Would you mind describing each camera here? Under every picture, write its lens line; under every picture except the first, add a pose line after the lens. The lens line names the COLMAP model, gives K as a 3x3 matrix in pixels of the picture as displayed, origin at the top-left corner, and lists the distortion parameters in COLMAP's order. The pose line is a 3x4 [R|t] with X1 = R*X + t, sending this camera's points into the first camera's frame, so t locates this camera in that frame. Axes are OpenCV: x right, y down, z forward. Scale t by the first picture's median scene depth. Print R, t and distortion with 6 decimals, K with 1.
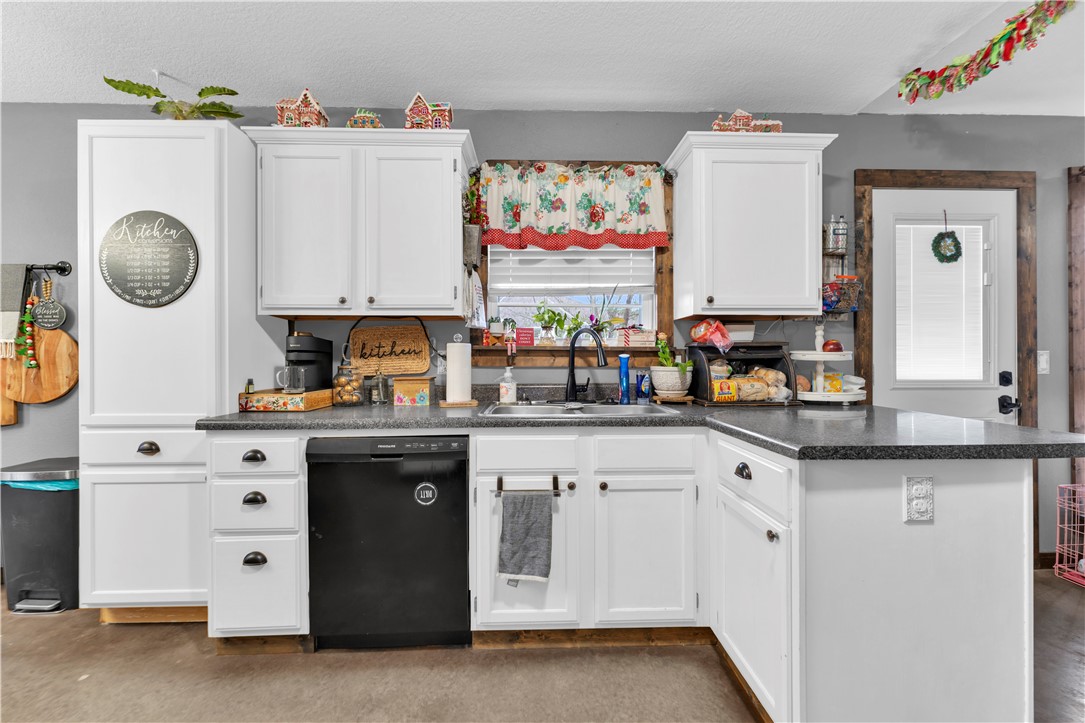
lens RADIAL K [[437.9, 0, 543.1], [0, 437.9, 356.8], [0, 0, 1]] dist [0.000853, -0.000053]
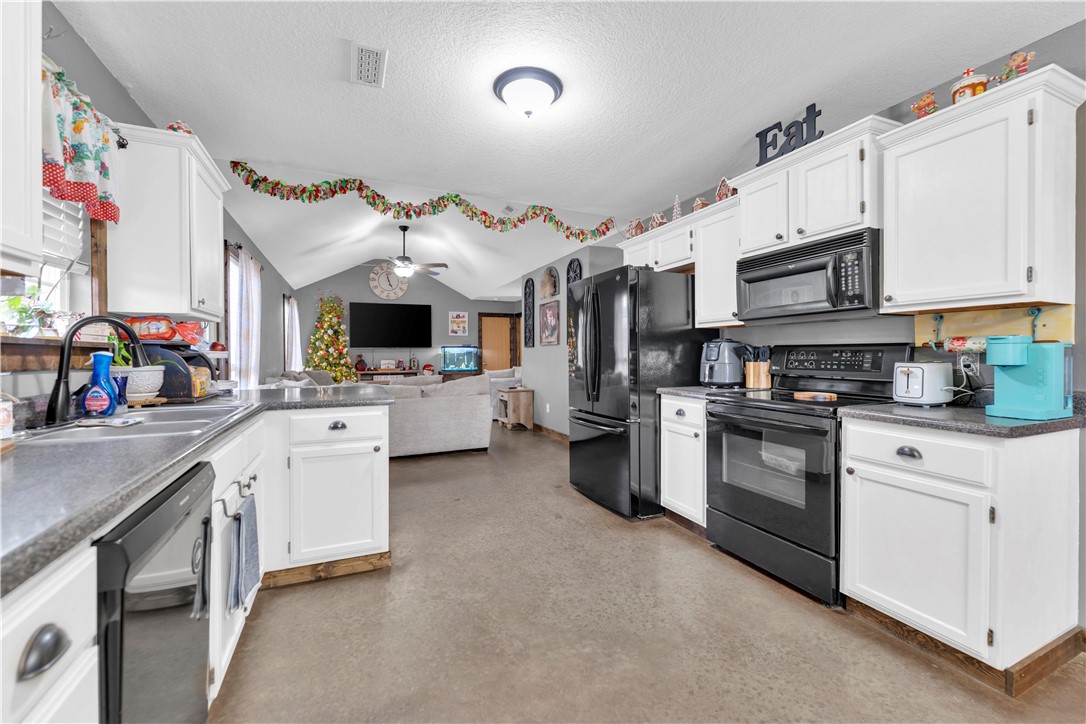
lens RADIAL K [[438.3, 0, 543.2], [0, 438.3, 358.6], [0, 0, 1]] dist [0.000853, -0.000053]
pose [[-0.370681, -0.000636, 0.928760, -0.811630], [0.001275, 0.999998, 0.001194, 0.006220], [-0.928759, 0.001627, -0.370680, 0.549186]]
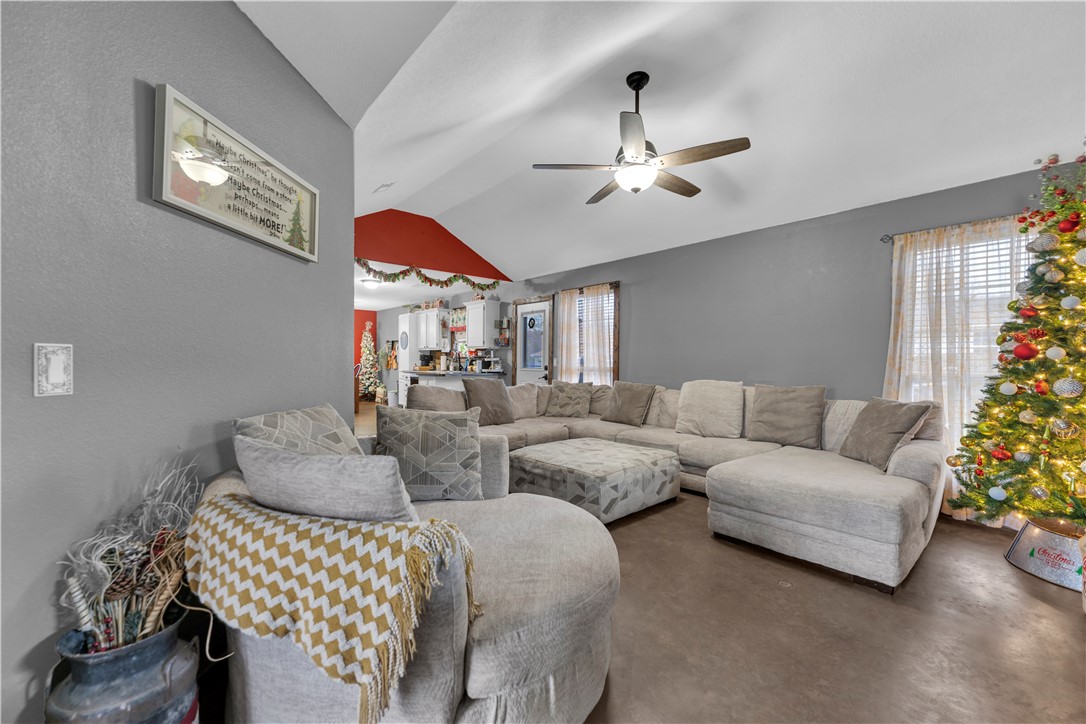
lens RADIAL K [[438.3, 0, 536.2], [0, 438.3, 359.5], [0, 0, 1]] dist [0.000853, -0.000053]
pose [[0.623611, 0.007030, -0.781704, 4.097267], [-0.003417, 0.999975, 0.006267, -0.029092], [0.781728, -0.001237, 0.623619, -1.048193]]
